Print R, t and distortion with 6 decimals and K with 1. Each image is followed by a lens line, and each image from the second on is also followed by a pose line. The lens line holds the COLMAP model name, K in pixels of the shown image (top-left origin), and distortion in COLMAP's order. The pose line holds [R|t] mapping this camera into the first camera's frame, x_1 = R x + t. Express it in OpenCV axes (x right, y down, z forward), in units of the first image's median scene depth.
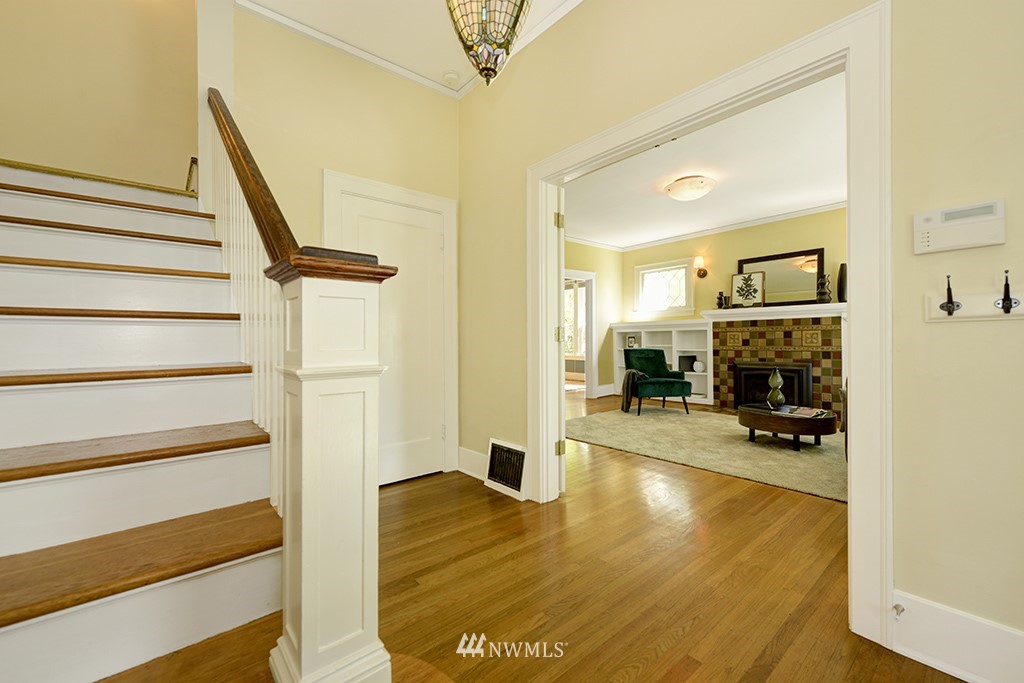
lens RADIAL K [[422.3, 0, 513.9], [0, 422.3, 339.3], [0, 0, 1]] dist [0.000093, -0.000006]
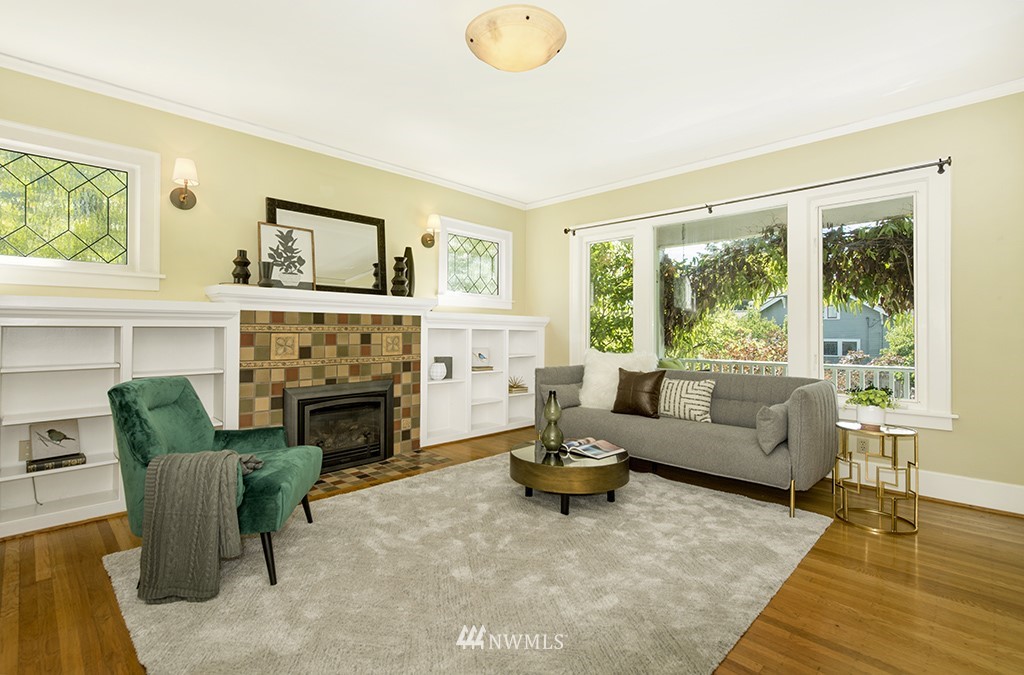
lens RADIAL K [[476.9, 0, 512.9], [0, 476.9, 335.8], [0, 0, 1]] dist [-0.002532, -0.000986]
pose [[-0.097650, 0.007106, 0.995195, -0.097661], [0.003108, 0.999972, -0.006835, -0.009253], [-0.995216, 0.002426, -0.097669, 0.807994]]
